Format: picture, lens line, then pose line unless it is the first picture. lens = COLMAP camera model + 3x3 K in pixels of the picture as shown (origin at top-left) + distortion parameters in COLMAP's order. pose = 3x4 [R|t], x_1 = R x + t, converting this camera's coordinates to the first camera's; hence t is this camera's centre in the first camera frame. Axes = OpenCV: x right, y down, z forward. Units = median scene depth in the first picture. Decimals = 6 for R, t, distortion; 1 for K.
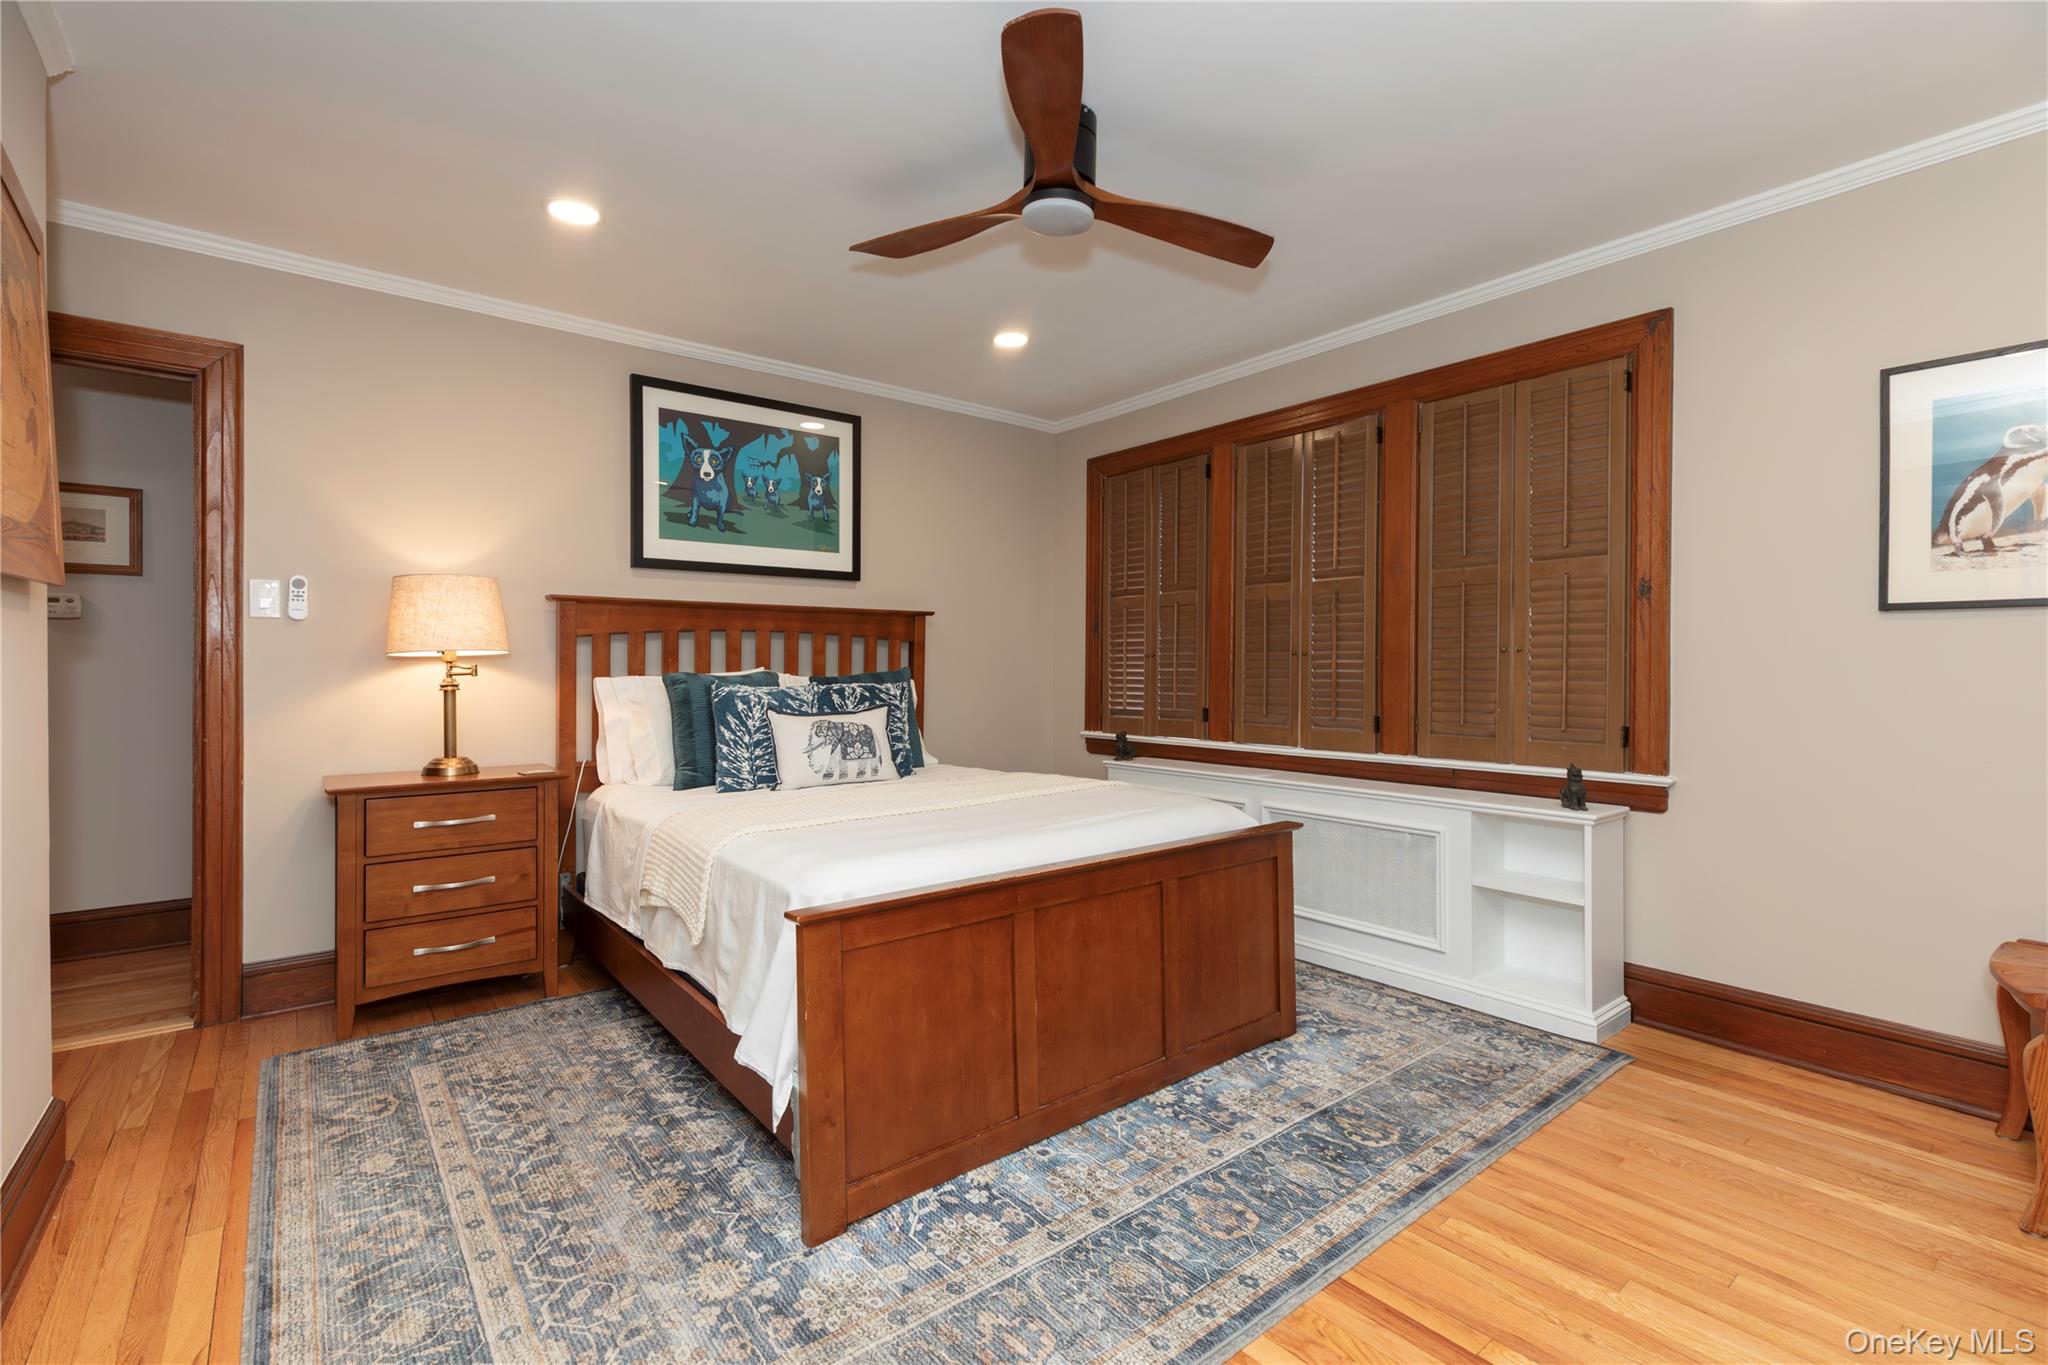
lens RADIAL K [[934.9, 0, 1031.1], [0, 934.9, 675.4], [0, 0, 1]] dist [-0.001245, 0.000240]
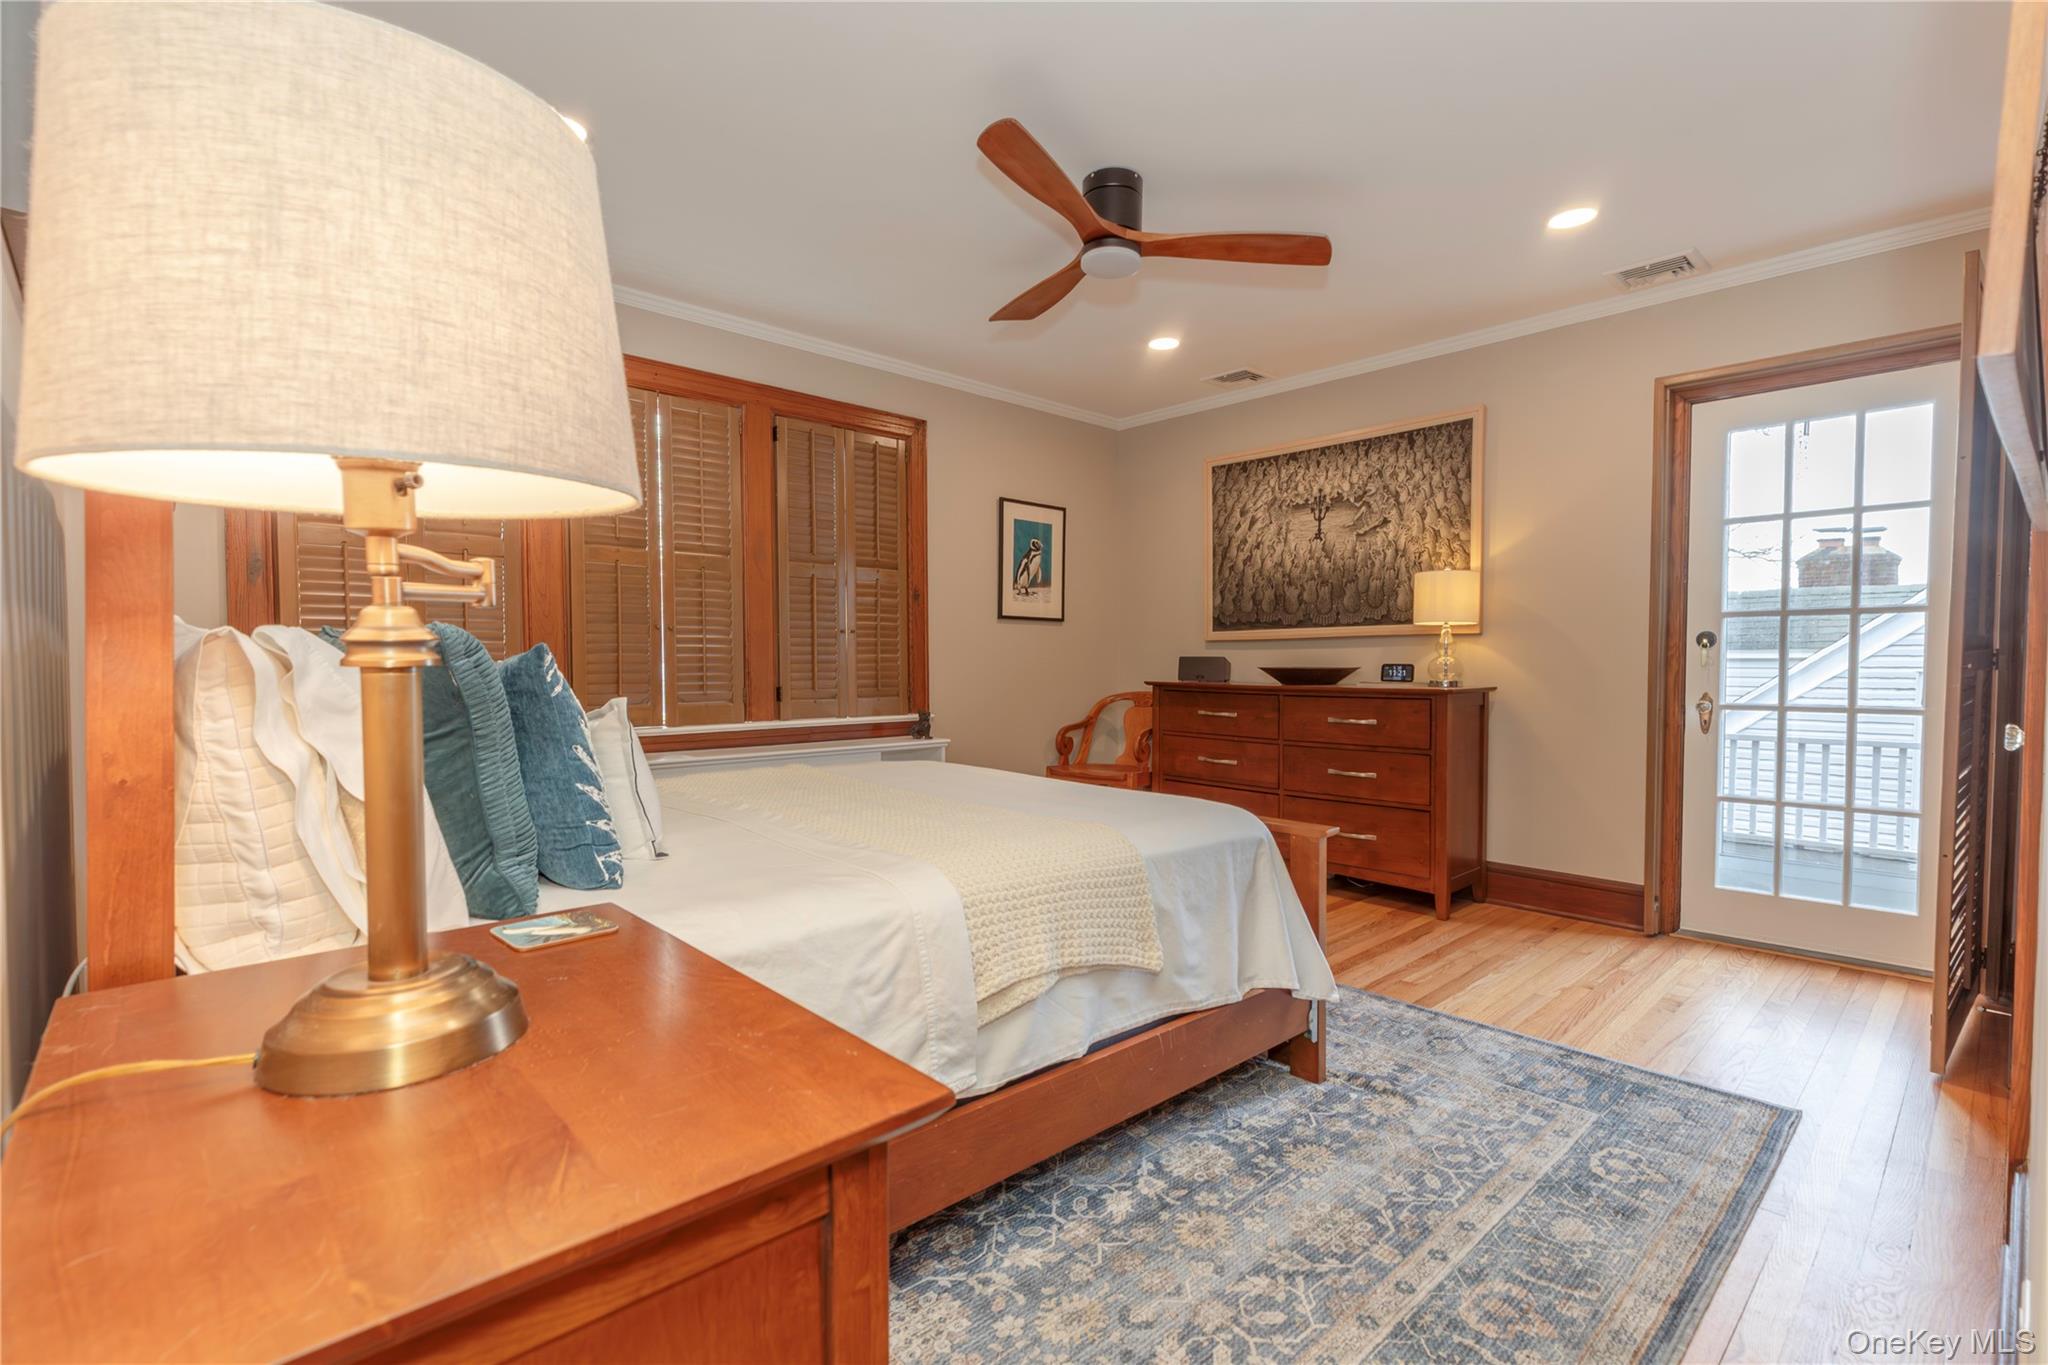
lens RADIAL K [[934.9, 0, 1030.0], [0, 934.9, 687.7], [0, 0, 1]] dist [-0.001245, 0.000240]
pose [[-0.081431, -0.031301, 0.996187, -1.391927], [0.005728, 0.999476, 0.031873, 0.019493], [-0.996663, 0.008301, -0.081209, 1.415556]]
